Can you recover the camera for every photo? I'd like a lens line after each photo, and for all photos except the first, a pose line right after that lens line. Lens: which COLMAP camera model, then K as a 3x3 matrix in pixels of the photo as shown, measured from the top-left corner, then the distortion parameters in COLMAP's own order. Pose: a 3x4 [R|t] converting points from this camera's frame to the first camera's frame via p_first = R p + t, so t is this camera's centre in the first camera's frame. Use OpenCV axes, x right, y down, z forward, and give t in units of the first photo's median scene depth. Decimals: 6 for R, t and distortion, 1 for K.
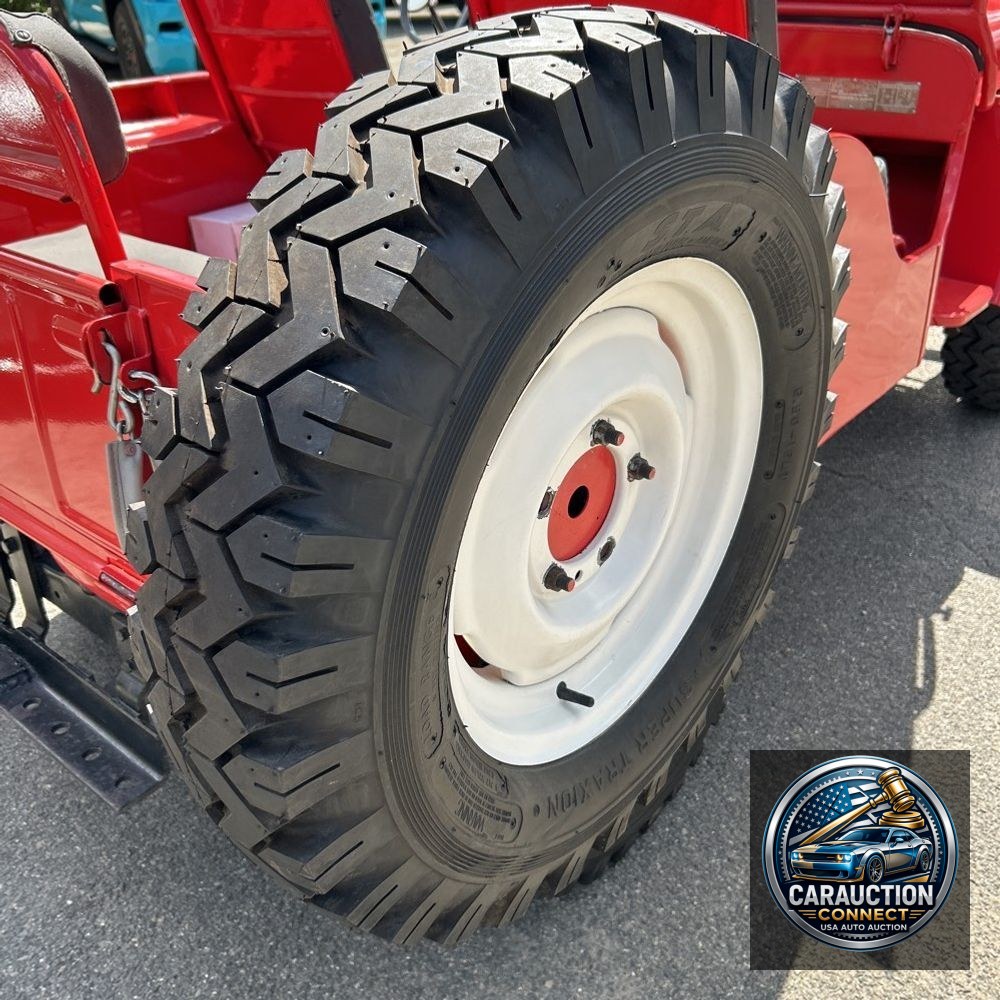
lens RADIAL K [[1017.3, 0, 489.7], [0, 1017.3, 498.2], [0, 0, 1]] dist [0.021918, 0.000000]
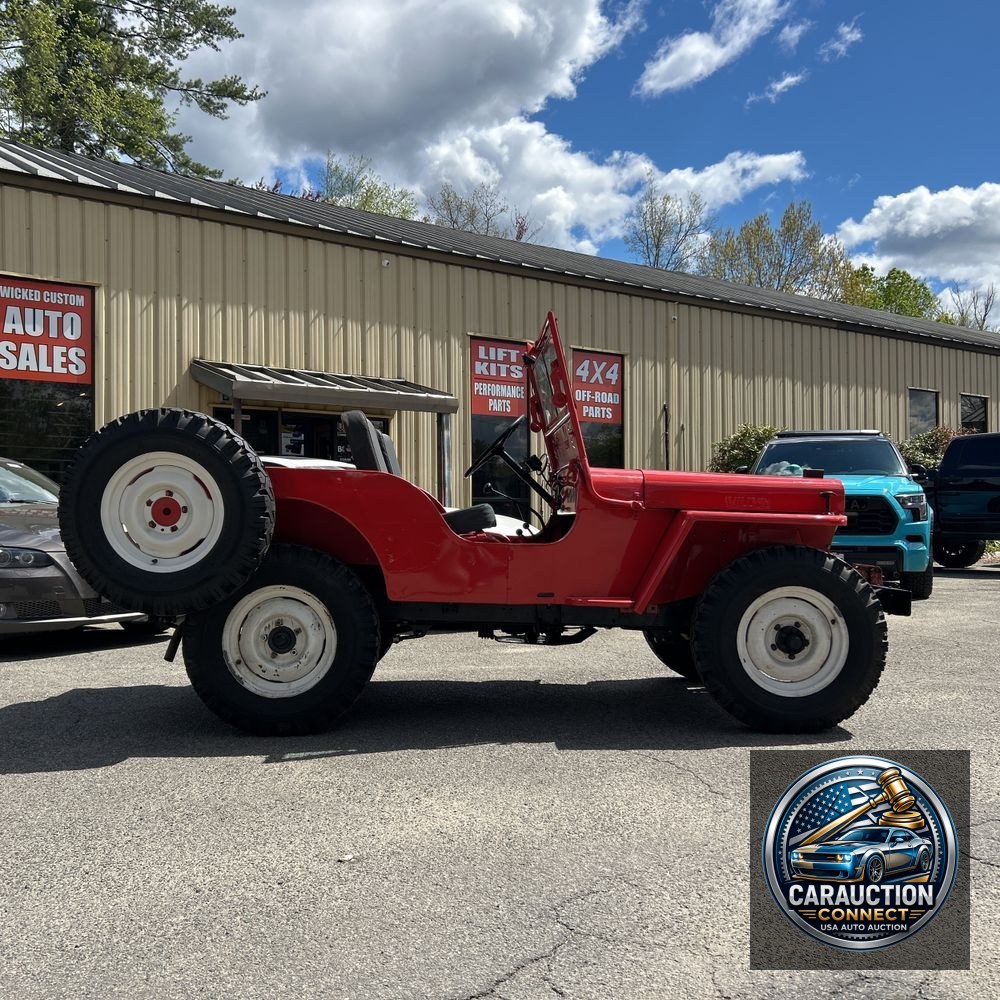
lens RADIAL K [[1017.3, 0, 500.0], [0, 1017.3, 506.0], [0, 0, 1]] dist [0.021918, 0.000000]
pose [[0.673488, 0.039763, -0.738128, 4.065428], [-0.399295, 0.859905, -0.318004, 0.762964], [0.622075, 0.508903, 0.595013, -0.670793]]
